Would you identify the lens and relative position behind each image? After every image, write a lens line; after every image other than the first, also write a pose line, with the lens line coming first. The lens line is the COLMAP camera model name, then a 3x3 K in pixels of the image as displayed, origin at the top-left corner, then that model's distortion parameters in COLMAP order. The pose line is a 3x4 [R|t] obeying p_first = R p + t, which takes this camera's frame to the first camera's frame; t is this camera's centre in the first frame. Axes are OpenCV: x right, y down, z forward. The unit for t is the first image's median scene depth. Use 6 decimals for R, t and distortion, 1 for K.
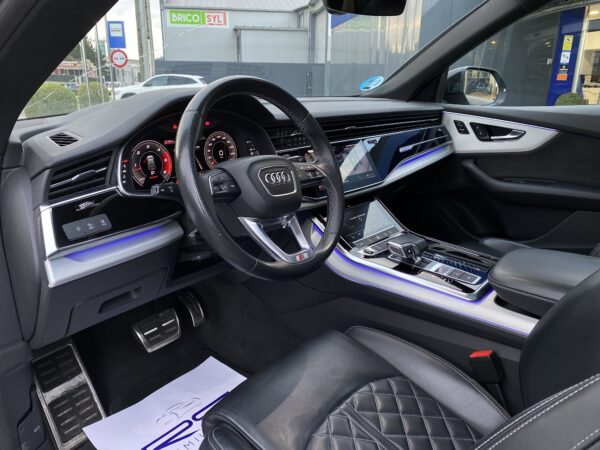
lens RADIAL K [[458.6, 0, 296.0], [0, 458.6, 226.0], [0, 0, 1]] dist [0.023581, -0.024569]
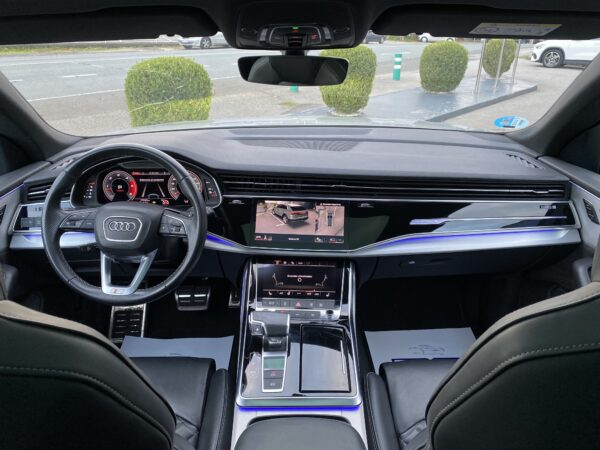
lens RADIAL K [[458.6, 0, 299.4], [0, 458.6, 224.0], [0, 0, 1]] dist [0.023581, -0.024569]
pose [[0.656262, 0.309000, -0.688360, 0.876258], [-0.236847, 0.950550, 0.200893, -0.367339], [0.716397, 0.031198, 0.696995, 0.345473]]
